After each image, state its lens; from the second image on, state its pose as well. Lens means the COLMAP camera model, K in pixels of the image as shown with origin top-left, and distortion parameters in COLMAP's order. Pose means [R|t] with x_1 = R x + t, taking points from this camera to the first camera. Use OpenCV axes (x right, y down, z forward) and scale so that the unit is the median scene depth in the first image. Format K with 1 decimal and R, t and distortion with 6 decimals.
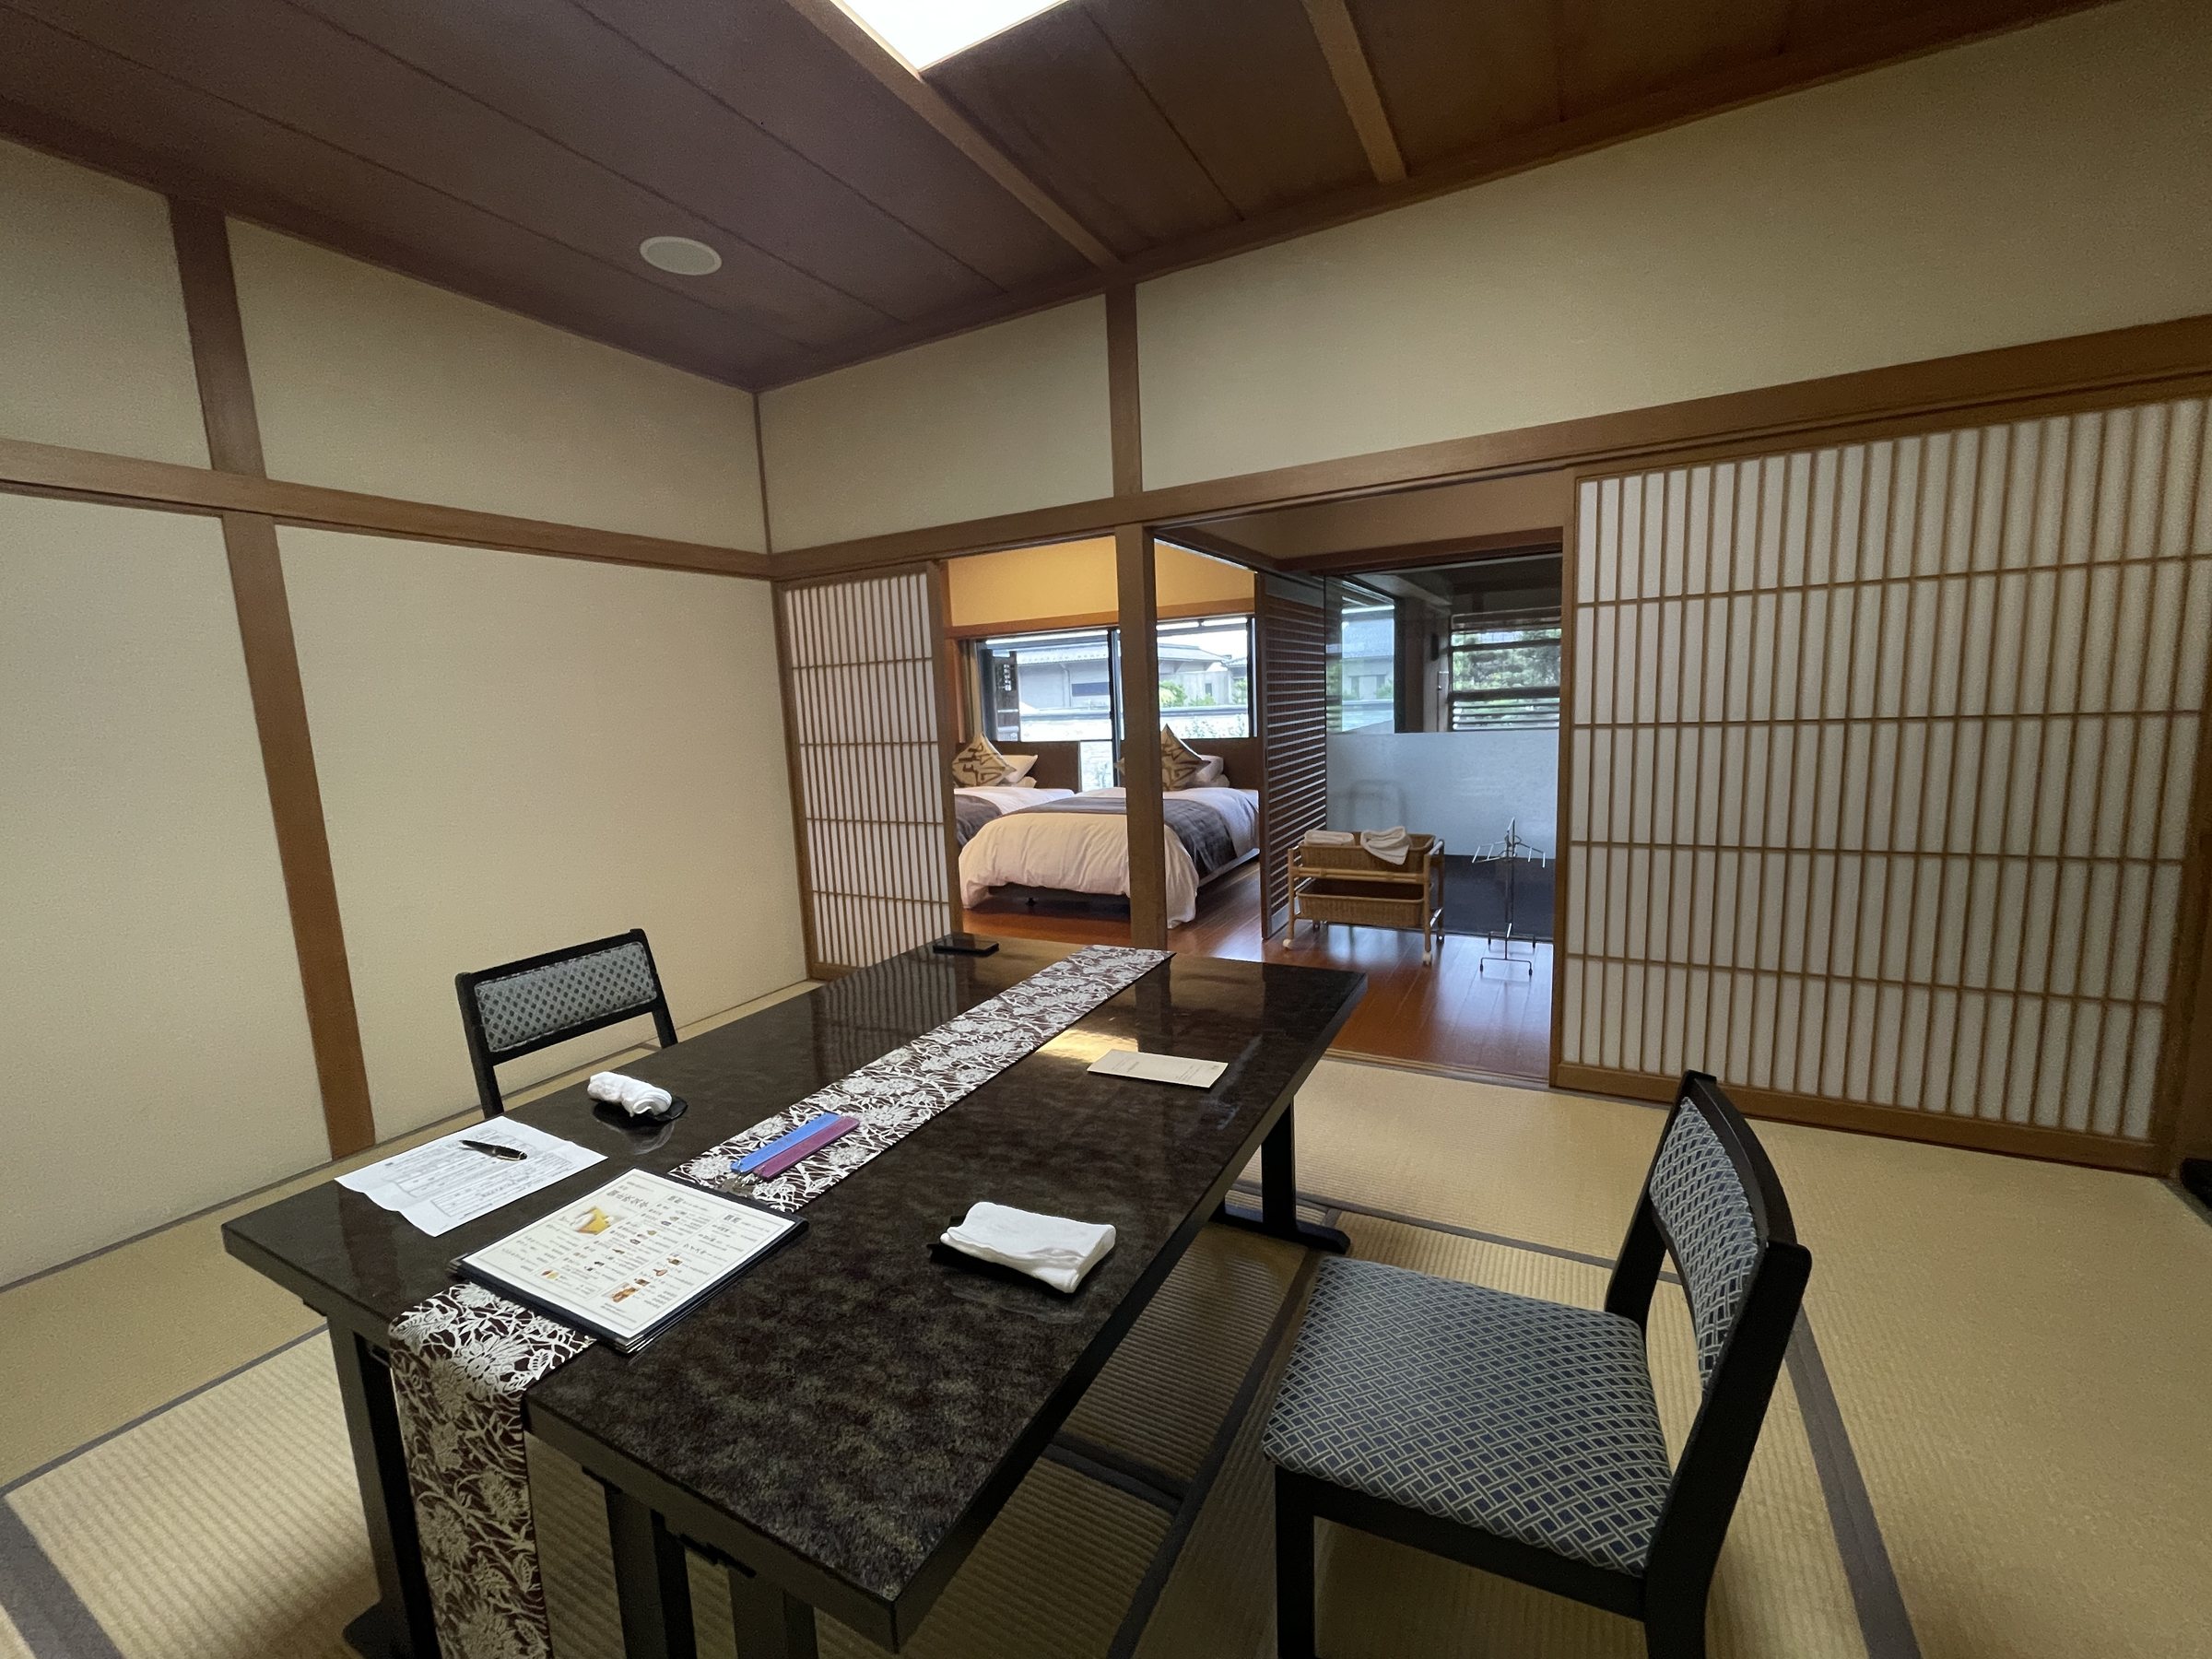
lens RADIAL K [[888.2, 0, 1101.7], [0, 888.2, 825.4], [0, 0, 1]] dist [0.001111, -0.000208]
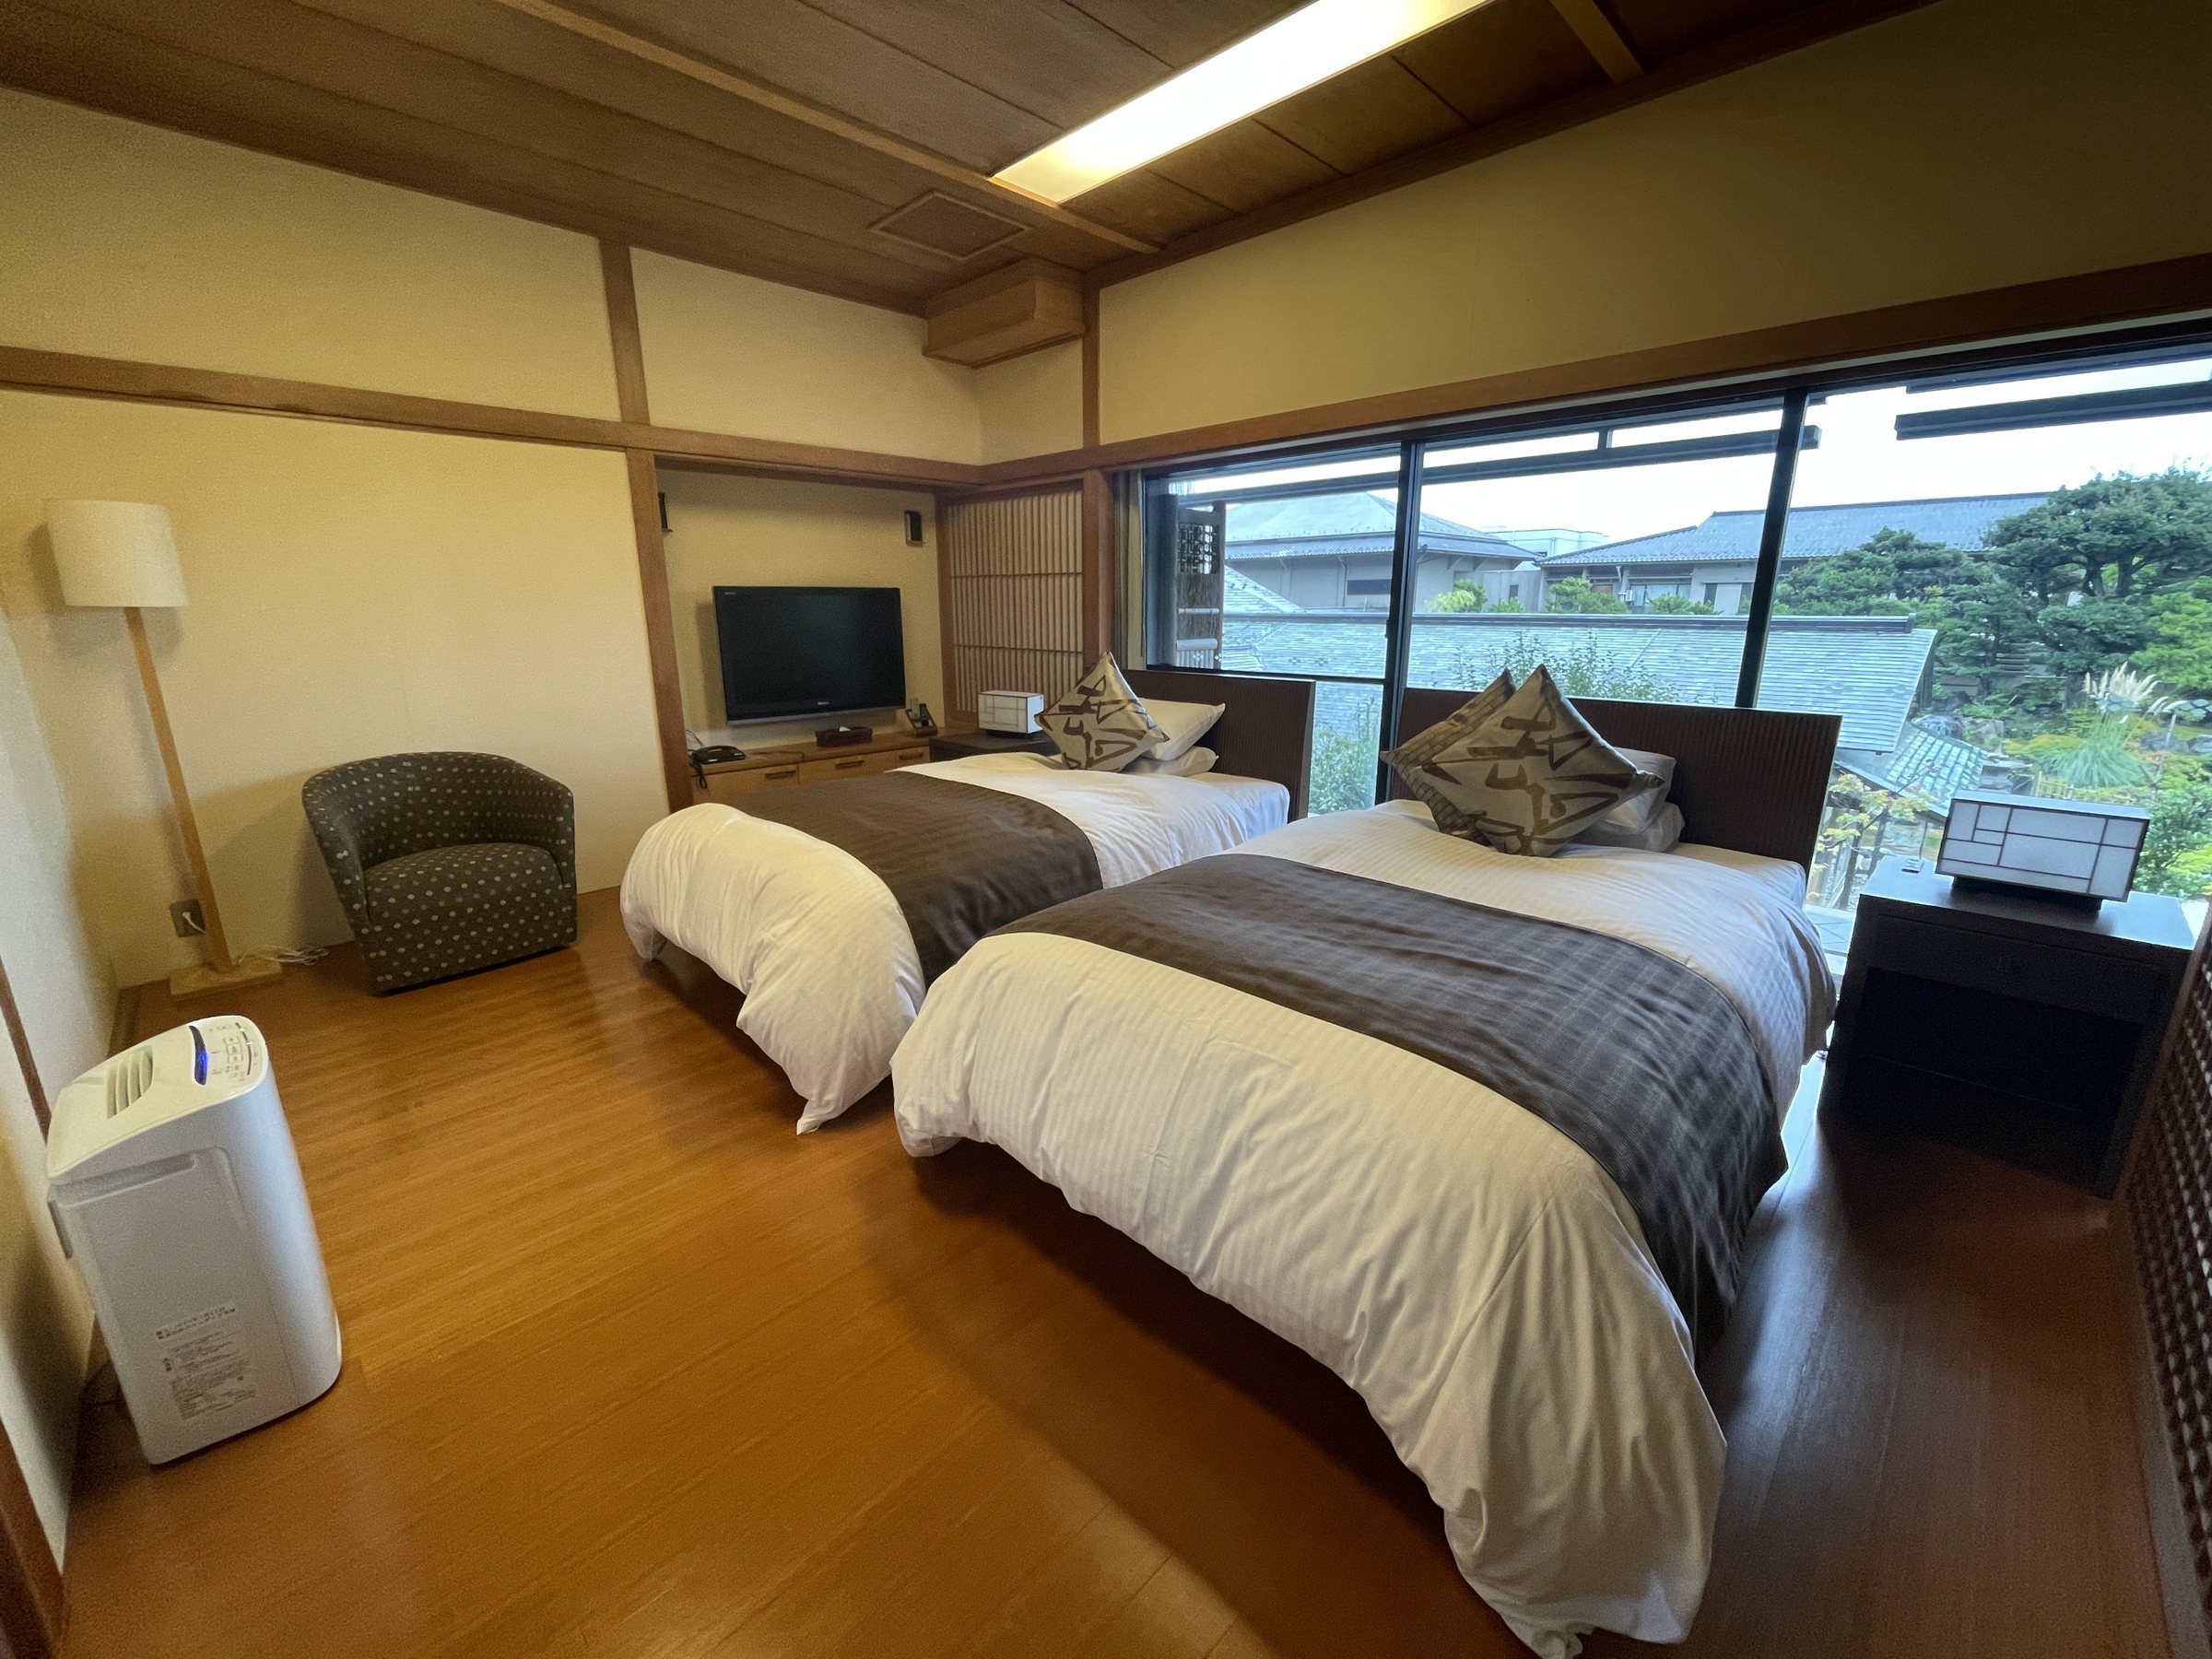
lens RADIAL K [[888.2, 0, 1119.8], [0, 888.2, 827.0], [0, 0, 1]] dist [0.001111, -0.000208]
pose [[0.960667, 0.102474, -0.258104, 0.005399], [-0.072444, 0.989721, 0.123307, -0.061074], [0.268087, -0.099759, 0.958216, 0.450739]]
